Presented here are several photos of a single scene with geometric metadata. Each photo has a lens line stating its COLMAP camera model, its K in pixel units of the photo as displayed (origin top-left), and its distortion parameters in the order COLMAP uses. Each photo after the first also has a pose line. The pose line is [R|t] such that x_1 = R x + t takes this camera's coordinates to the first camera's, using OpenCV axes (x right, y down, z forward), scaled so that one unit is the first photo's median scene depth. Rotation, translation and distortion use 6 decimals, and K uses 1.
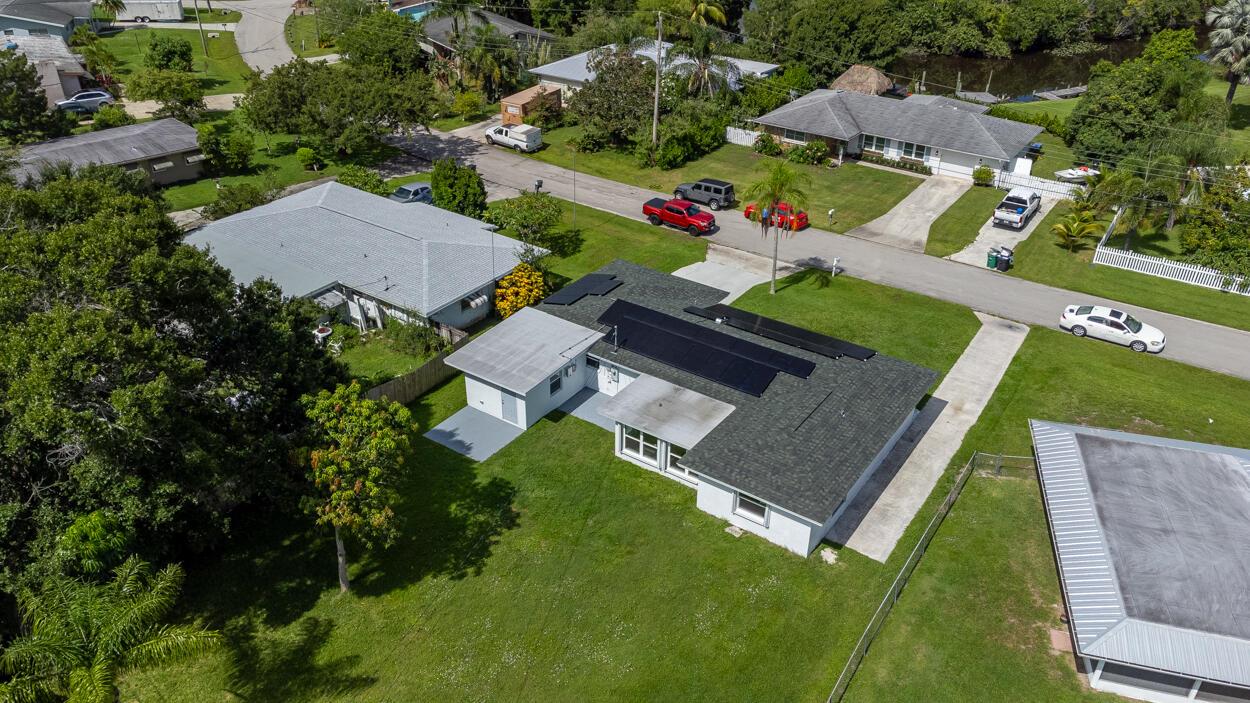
lens RADIAL K [[930.7, 0, 627.1], [0, 930.7, 353.8], [0, 0, 1]] dist [0.019538, 0.041500]
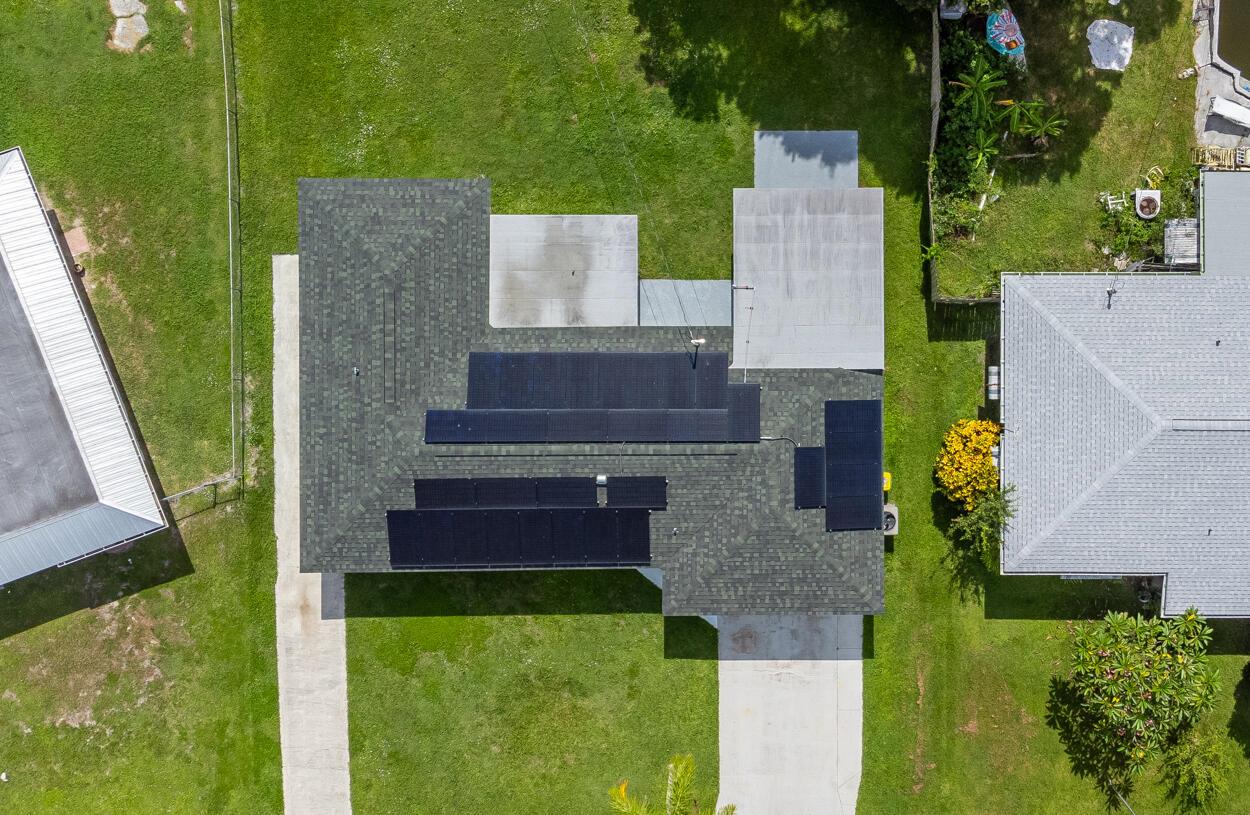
lens RADIAL K [[1357.2, 0, 789.2], [0, 1357.2, 379.2], [0, 0, 1]] dist [0.052708, 0.000000]
pose [[-0.821187, 0.570507, -0.013159, -0.030074], [-0.304626, -0.418745, 0.855485, -0.664881], [0.482550, 0.706522, 0.517660, 0.382722]]
